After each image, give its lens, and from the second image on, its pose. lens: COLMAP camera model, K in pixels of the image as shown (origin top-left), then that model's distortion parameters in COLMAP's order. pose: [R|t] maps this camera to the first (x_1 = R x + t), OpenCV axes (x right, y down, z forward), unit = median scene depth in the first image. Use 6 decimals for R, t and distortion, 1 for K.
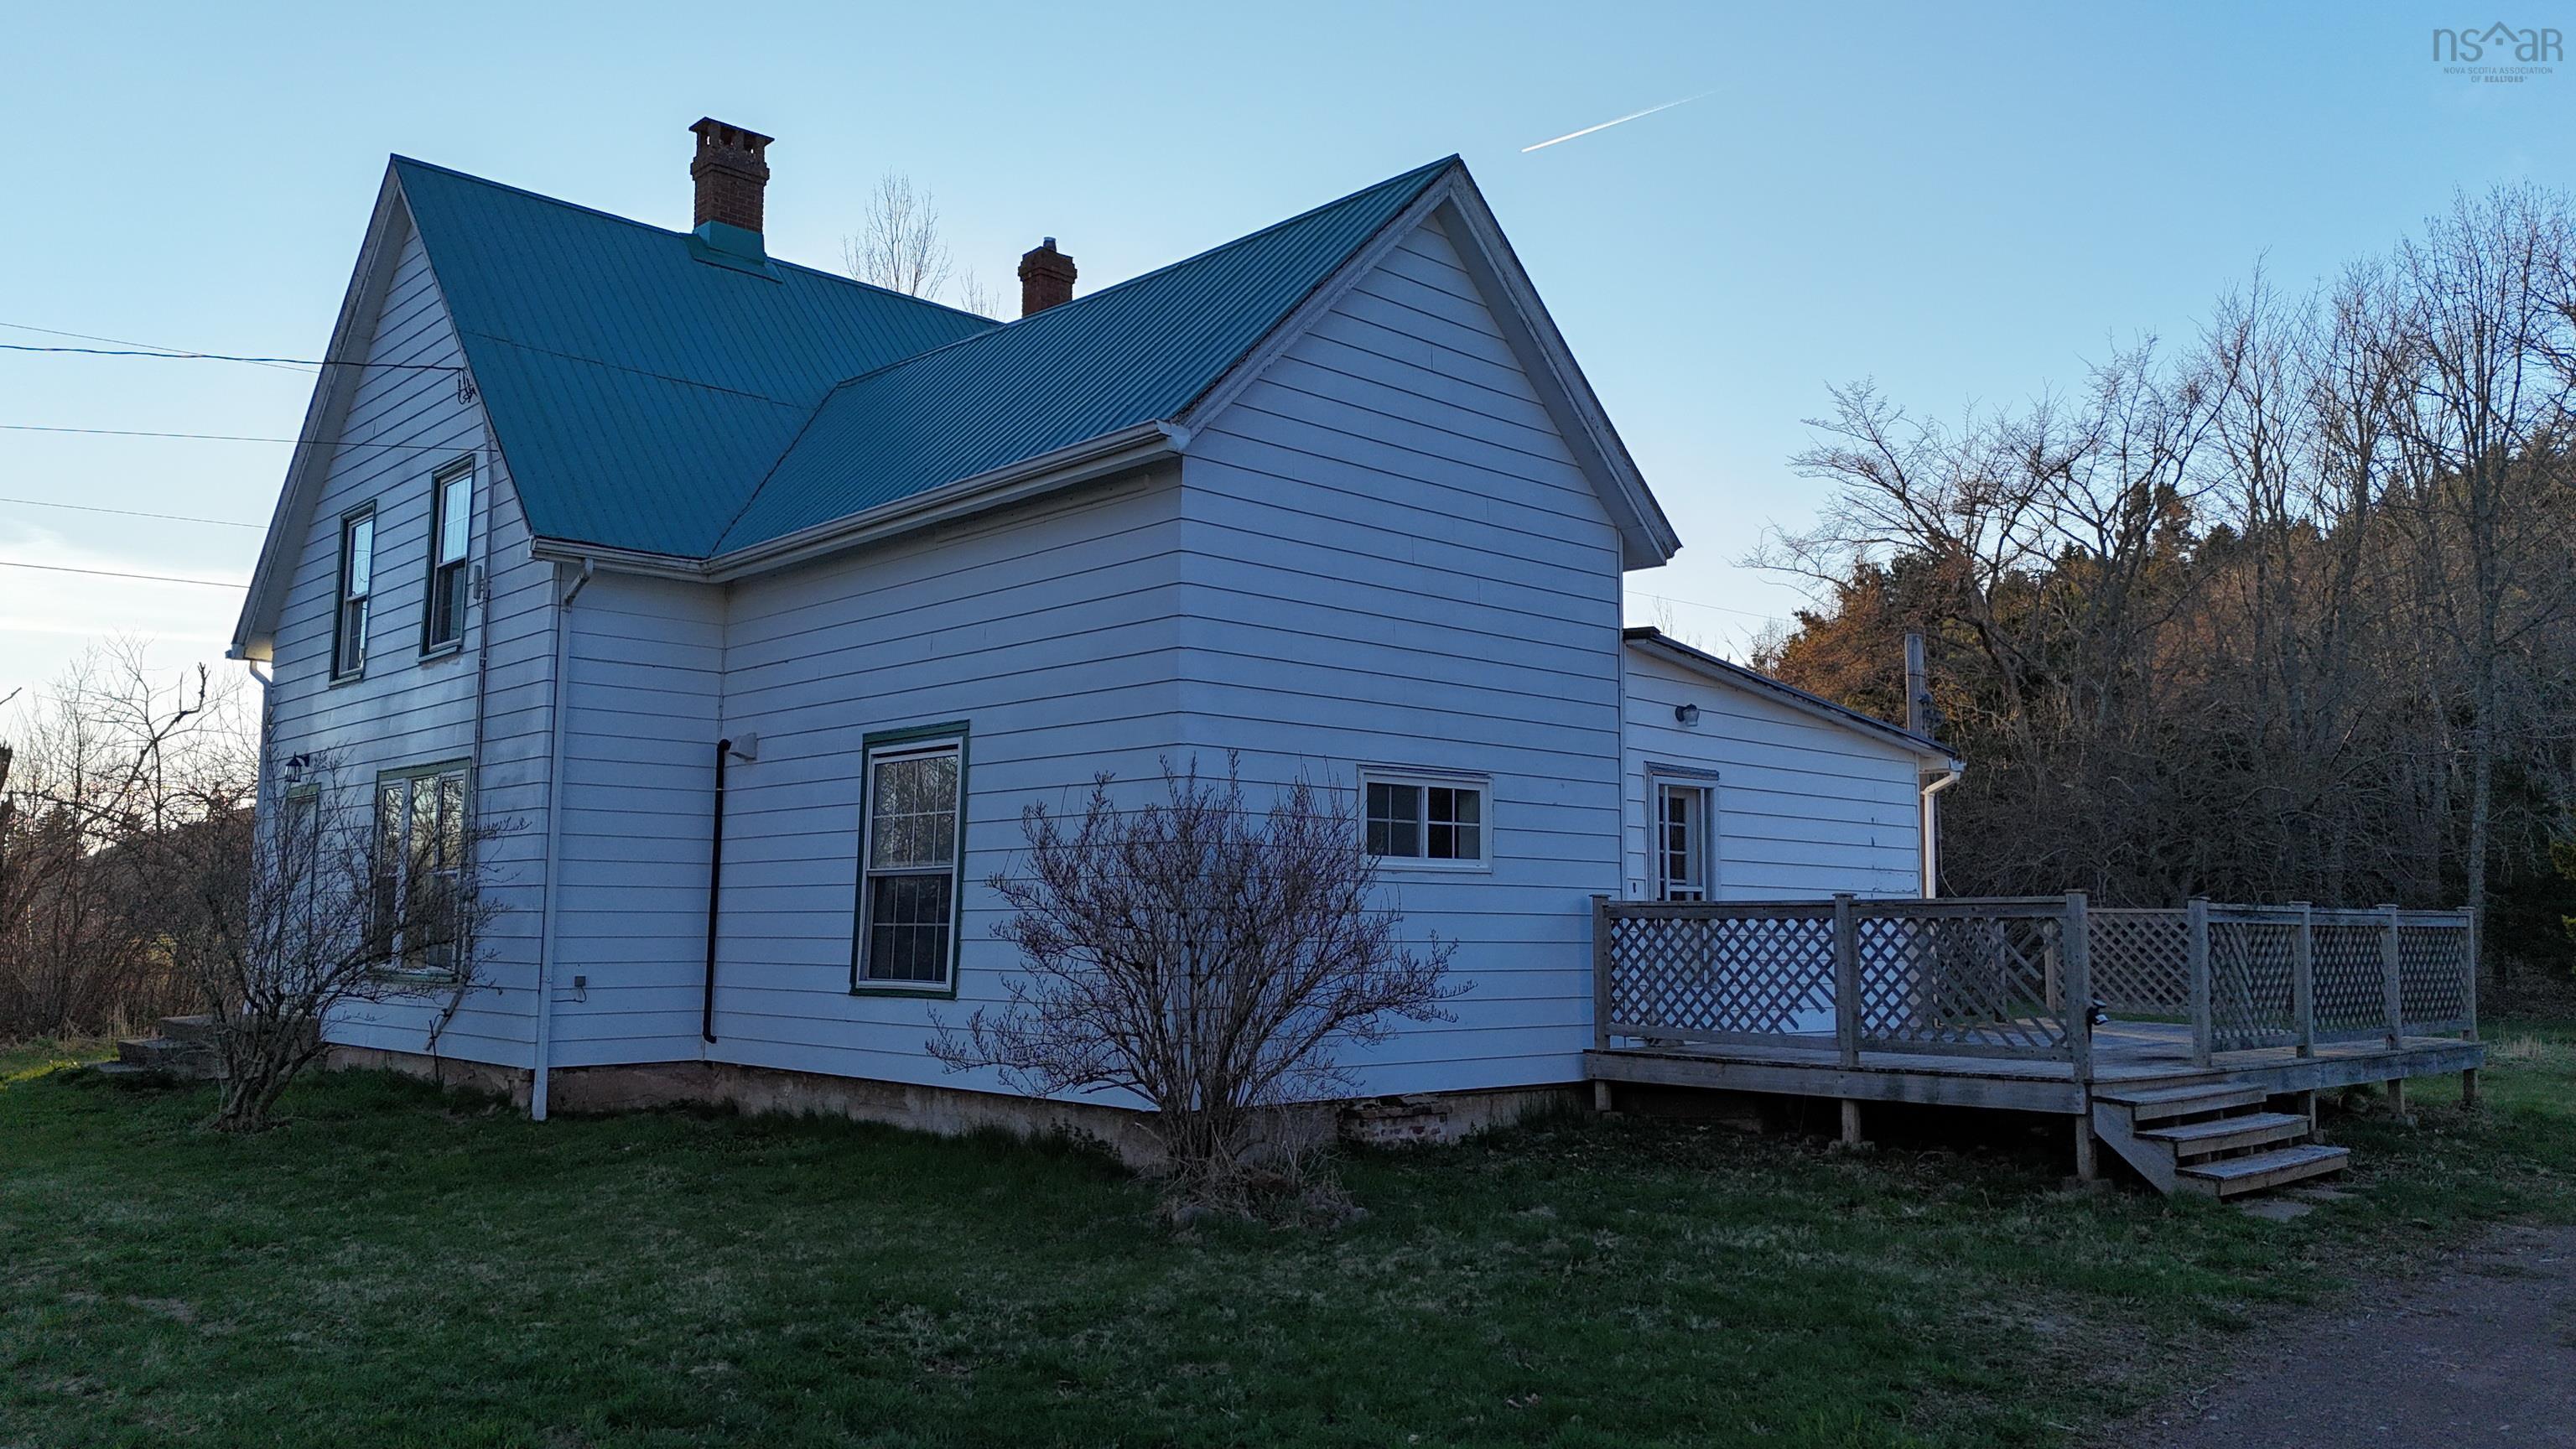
lens RADIAL K [[1941.3, 0, 1288.0], [0, 1941.3, 724.5], [0, 0, 1]] dist [-0.002932, -0.000923]
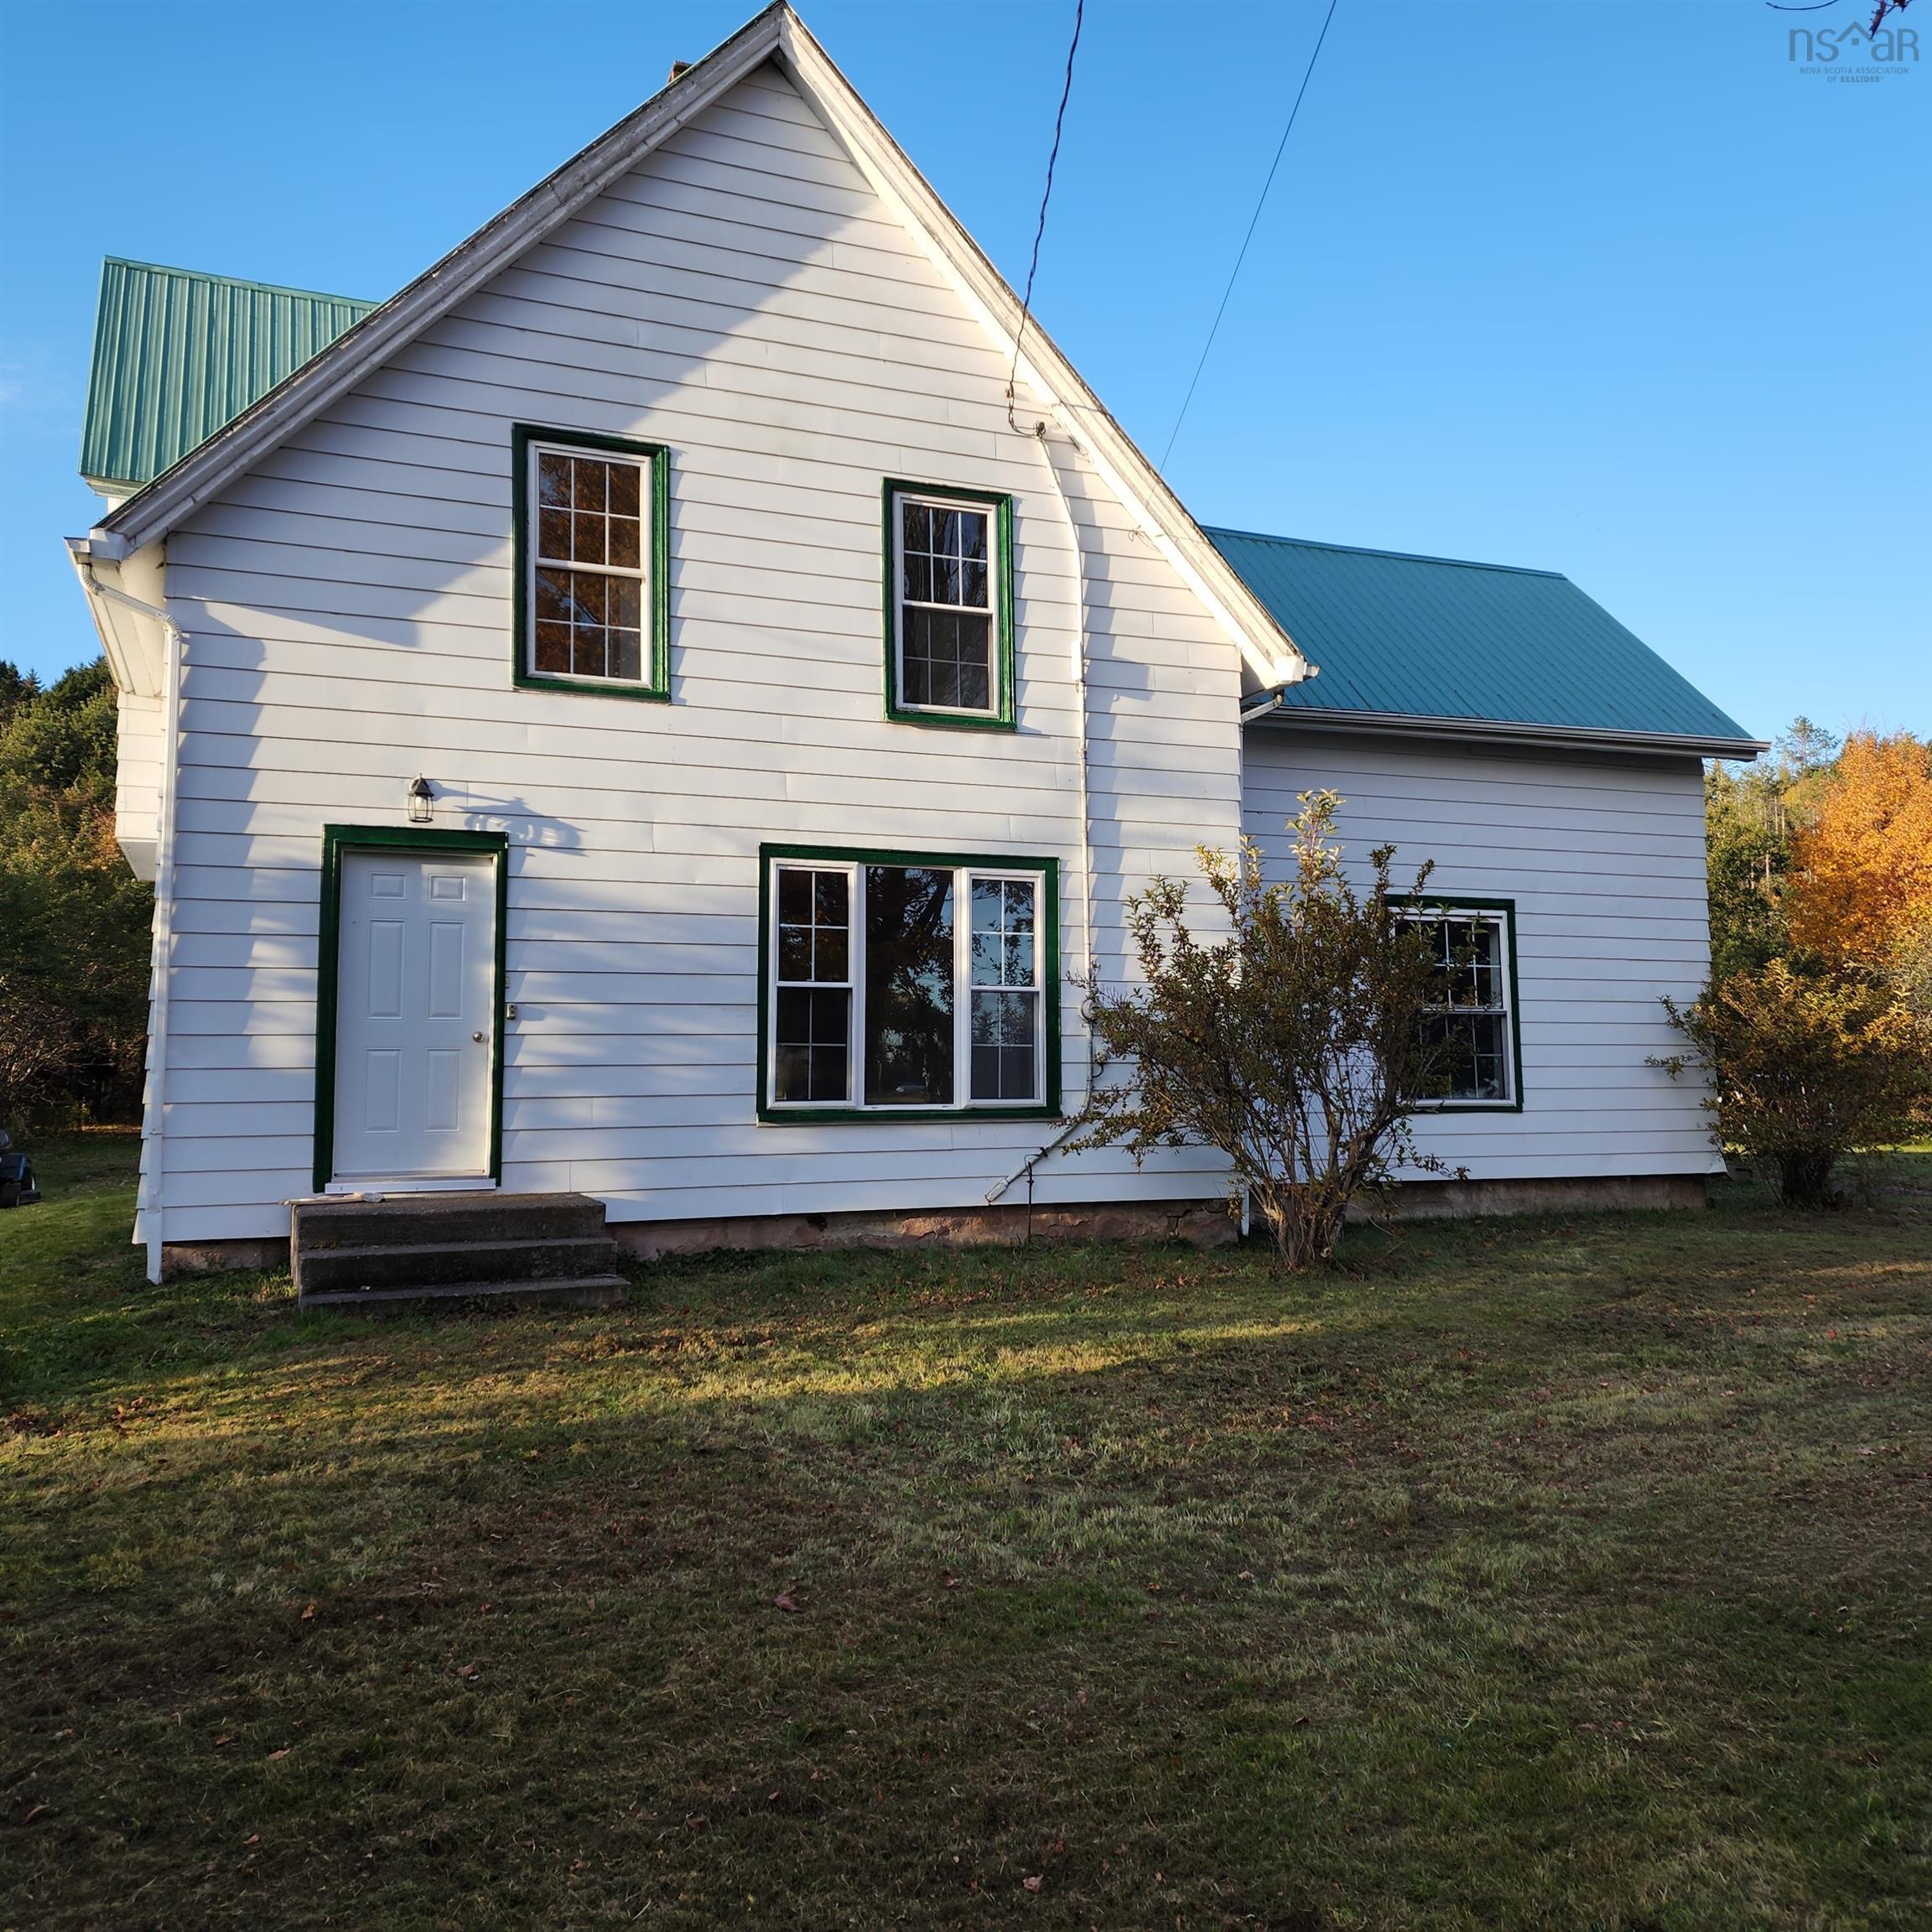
lens RADIAL K [[1682.3, 0, 971.5], [0, 1682.3, 921.6], [0, 0, 1]] dist [0.180505, -0.267716]
pose [[0.368946, 0.071476, 0.926698, -1.364508], [-0.102977, 0.994044, -0.035672, 0.091421], [-0.923728, -0.082268, 0.374109, 0.901241]]
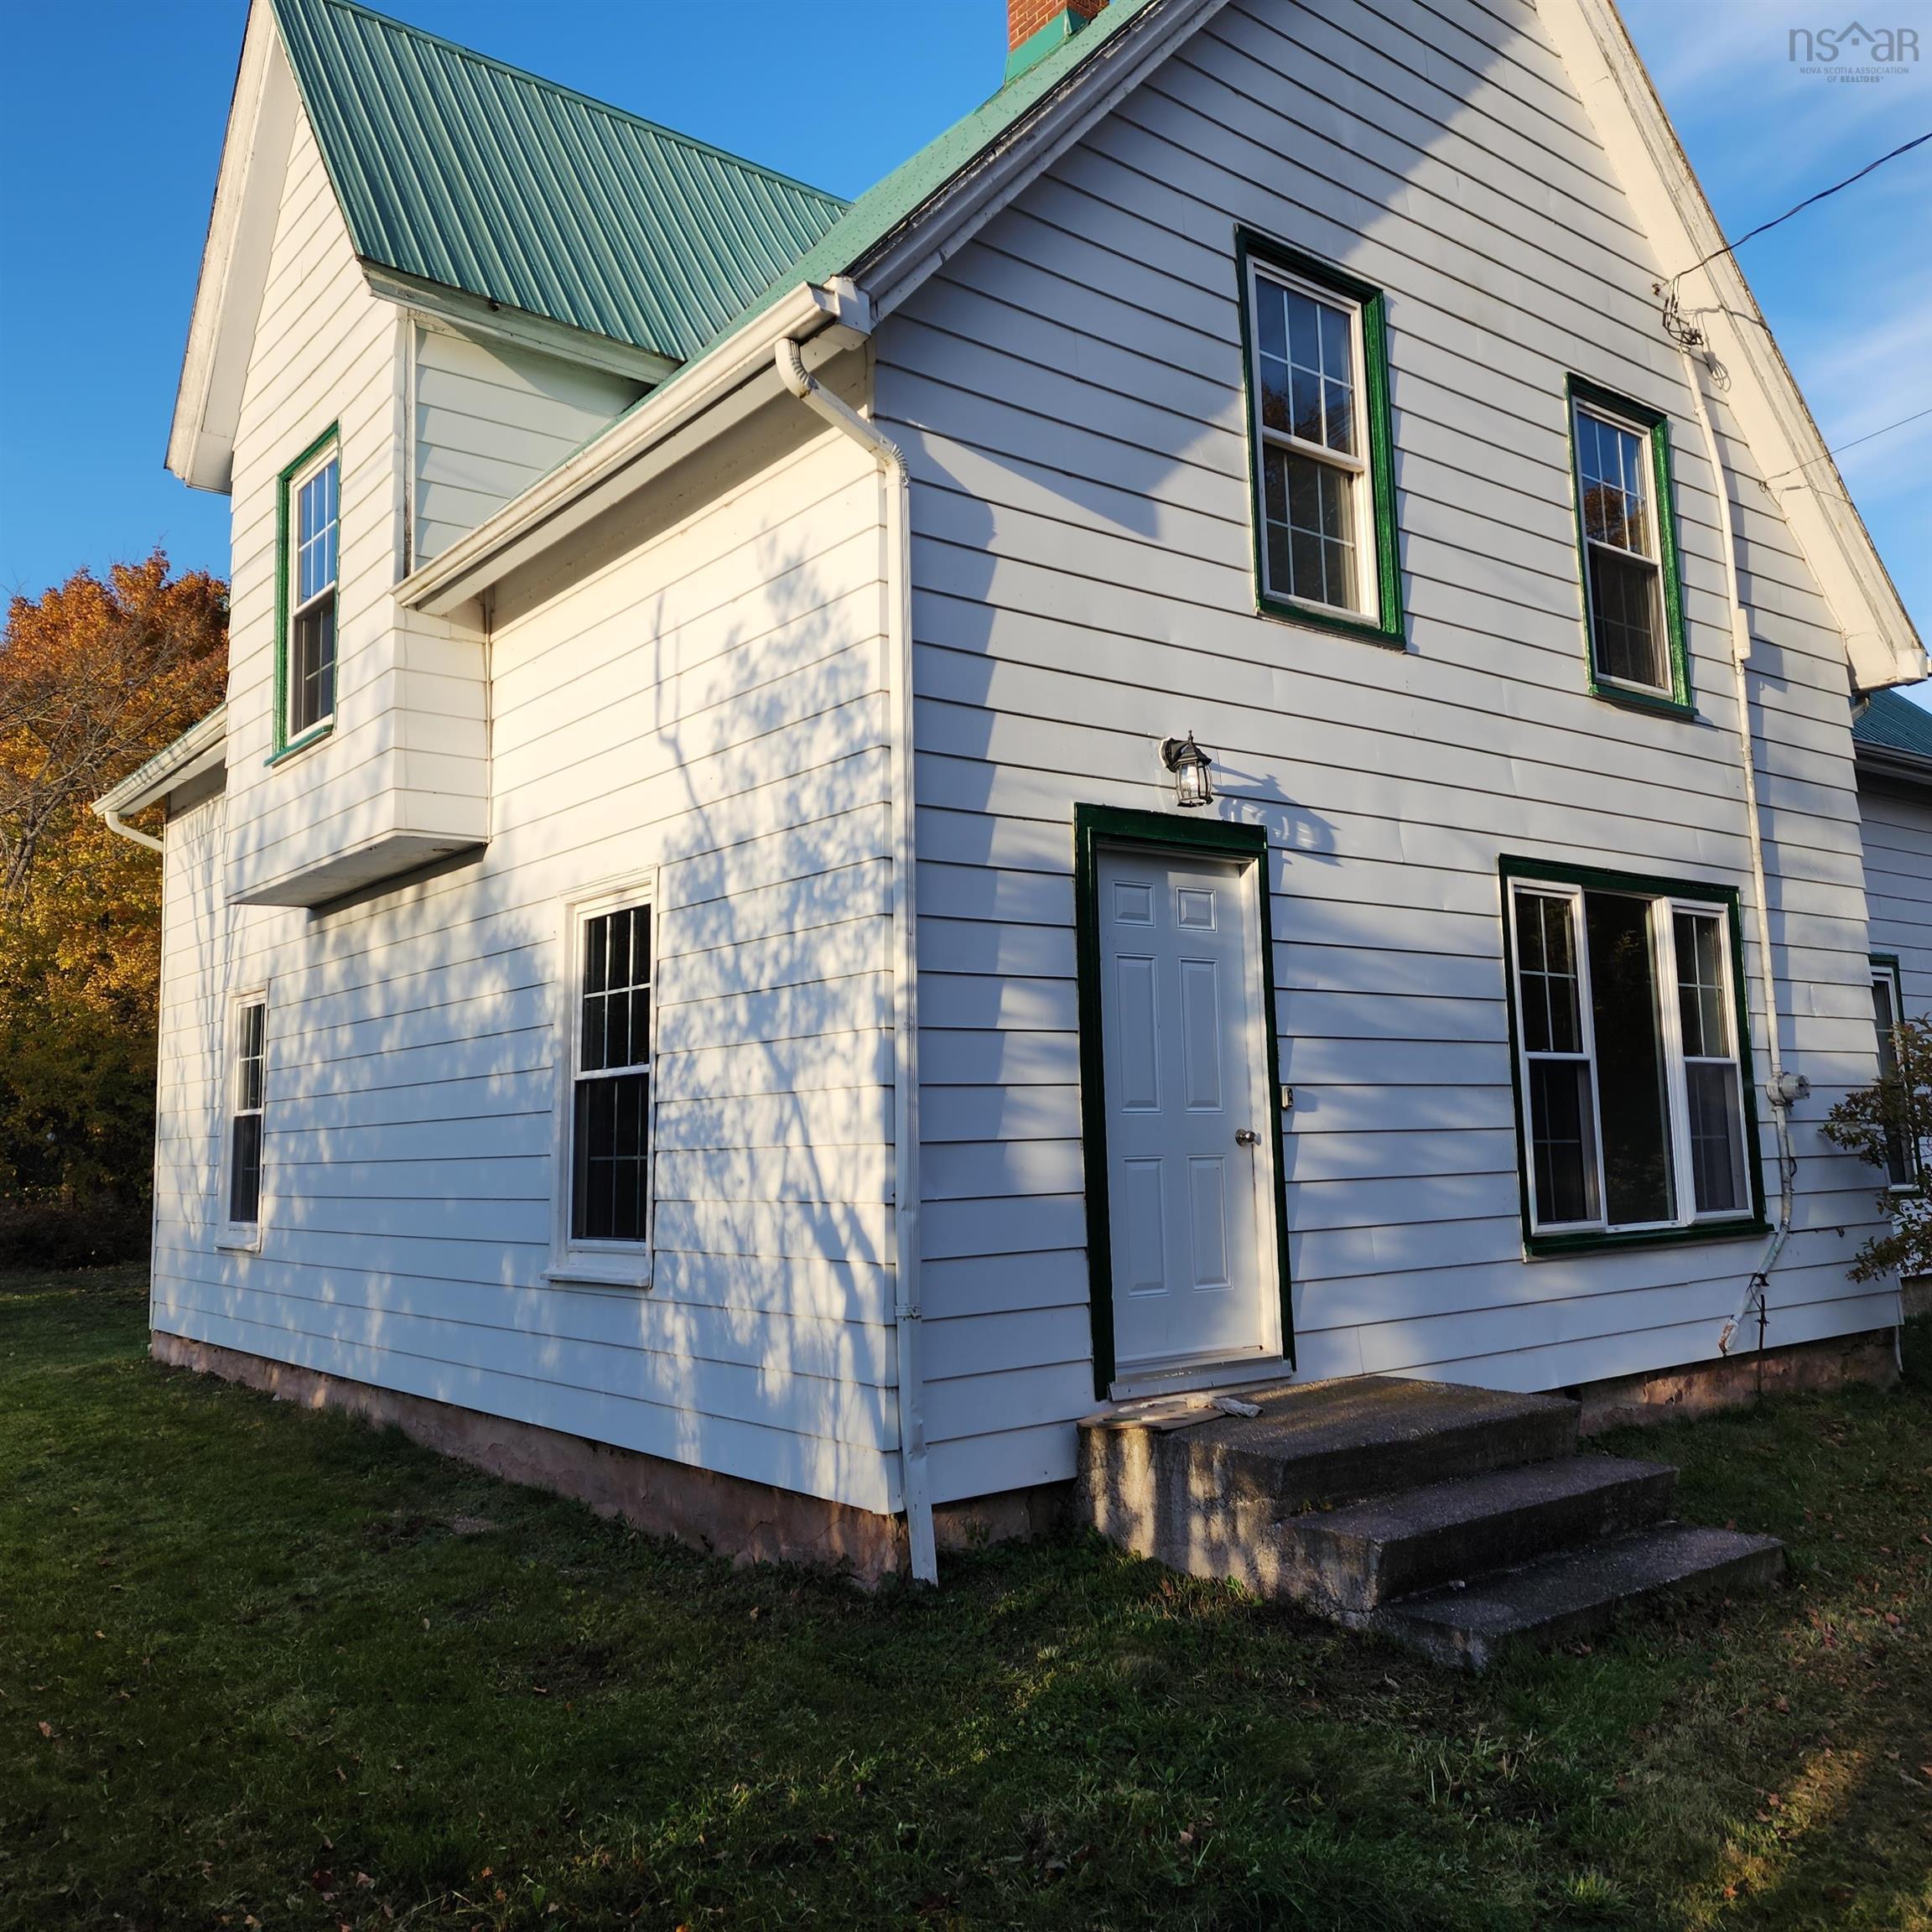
lens RADIAL K [[1682.3, 0, 971.5], [0, 1682.3, 921.6], [0, 0, 1]] dist [0.180505, -0.267716]
pose [[0.074514, 0.117550, 0.990267, -1.179298], [-0.086635, 0.990037, -0.111004, 0.158524], [-0.993450, -0.077521, 0.083956, 1.666939]]
